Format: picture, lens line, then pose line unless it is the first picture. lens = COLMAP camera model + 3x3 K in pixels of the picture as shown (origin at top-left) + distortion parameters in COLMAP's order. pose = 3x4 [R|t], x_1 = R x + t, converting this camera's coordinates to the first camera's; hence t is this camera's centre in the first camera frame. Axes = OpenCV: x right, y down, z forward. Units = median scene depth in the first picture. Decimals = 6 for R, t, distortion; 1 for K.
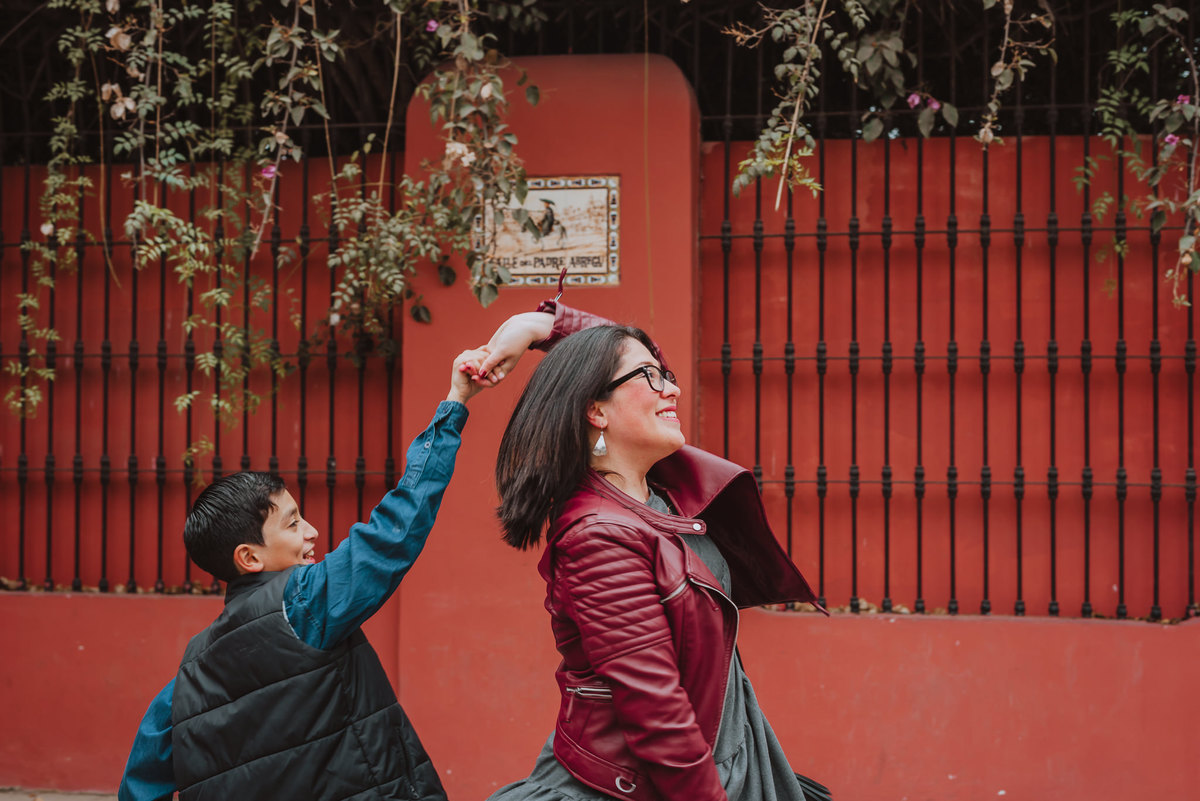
lens RADIAL K [[1927.5, 0, 601.5], [0, 1927.5, 438.7], [0, 0, 1]] dist [0.006752, 0.000000]
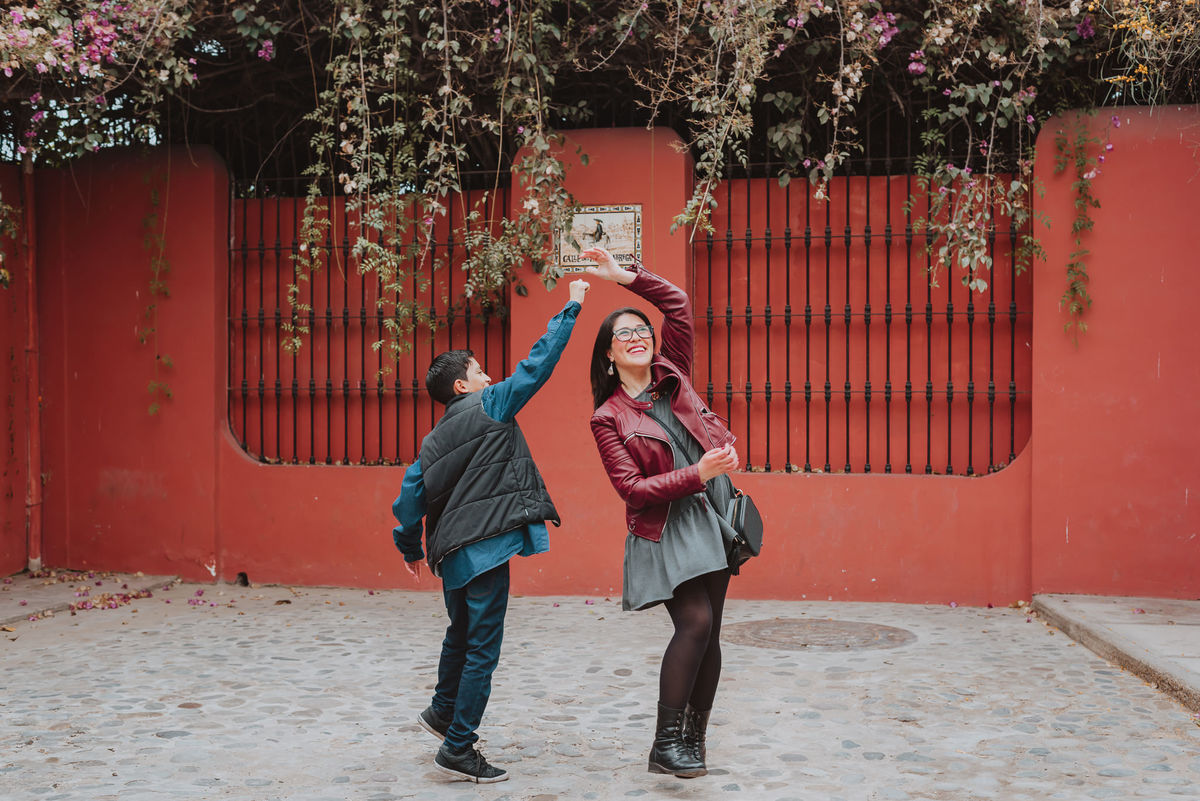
lens RADIAL K [[1927.5, 0, 599.8], [0, 1927.5, 399.5], [0, 0, 1]] dist [0.006752, 0.000000]
pose [[0.996602, -0.006039, -0.082141, 0.112877], [0.006836, 0.999932, 0.009420, 0.013219], [0.082079, -0.009949, 0.996576, -0.661843]]
